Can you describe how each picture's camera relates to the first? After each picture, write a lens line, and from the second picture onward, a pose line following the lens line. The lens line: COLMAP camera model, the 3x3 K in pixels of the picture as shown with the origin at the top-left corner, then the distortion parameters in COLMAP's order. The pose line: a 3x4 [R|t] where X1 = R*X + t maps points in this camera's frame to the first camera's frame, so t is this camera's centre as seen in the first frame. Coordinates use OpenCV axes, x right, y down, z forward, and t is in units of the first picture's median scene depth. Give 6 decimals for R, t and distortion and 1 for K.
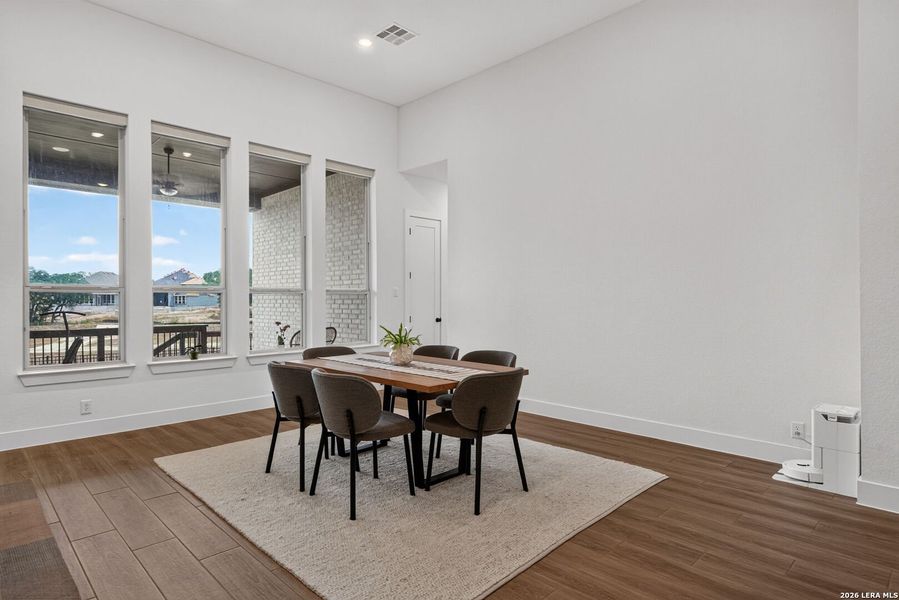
lens RADIAL K [[479.3, 0, 457.1], [0, 479.3, 304.3], [0, 0, 1]] dist [0.003699, -0.001369]
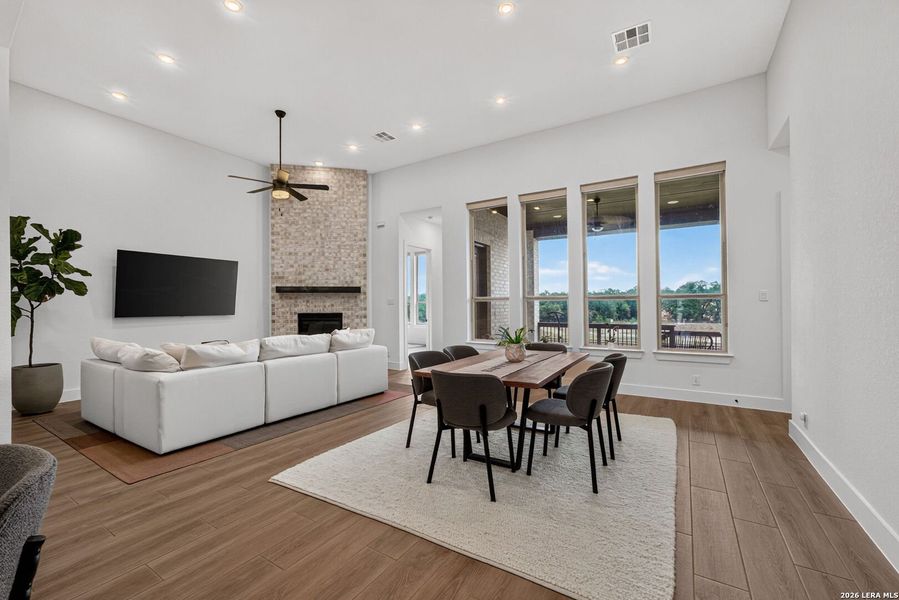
lens RADIAL K [[377.6, 0, 456.2], [0, 377.6, 299.2], [0, 0, 1]] dist [-0.001583, 0.001520]
pose [[0.223824, -0.015550, -0.974506, 0.407365], [-0.001327, 0.999867, -0.016259, -0.006301], [0.974629, 0.004933, 0.223773, 0.344725]]
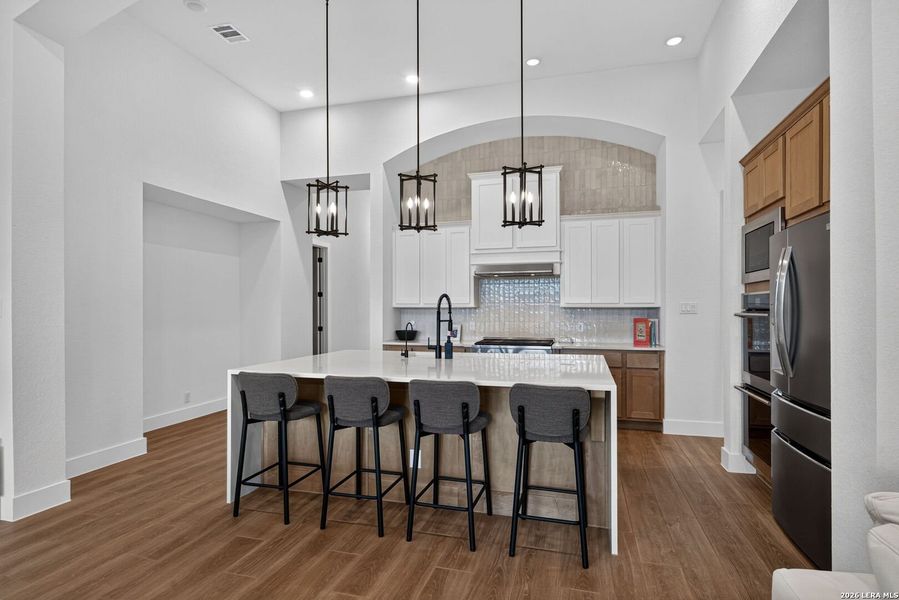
lens RADIAL K [[479.3, 0, 446.1], [0, 479.3, 309.1], [0, 0, 1]] dist [0.003699, -0.001369]
pose [[-0.479327, -0.000743, 0.877636, -0.217227], [0.005174, 0.999980, 0.003672, -0.016659], [-0.877621, 0.006301, -0.479313, 0.290109]]
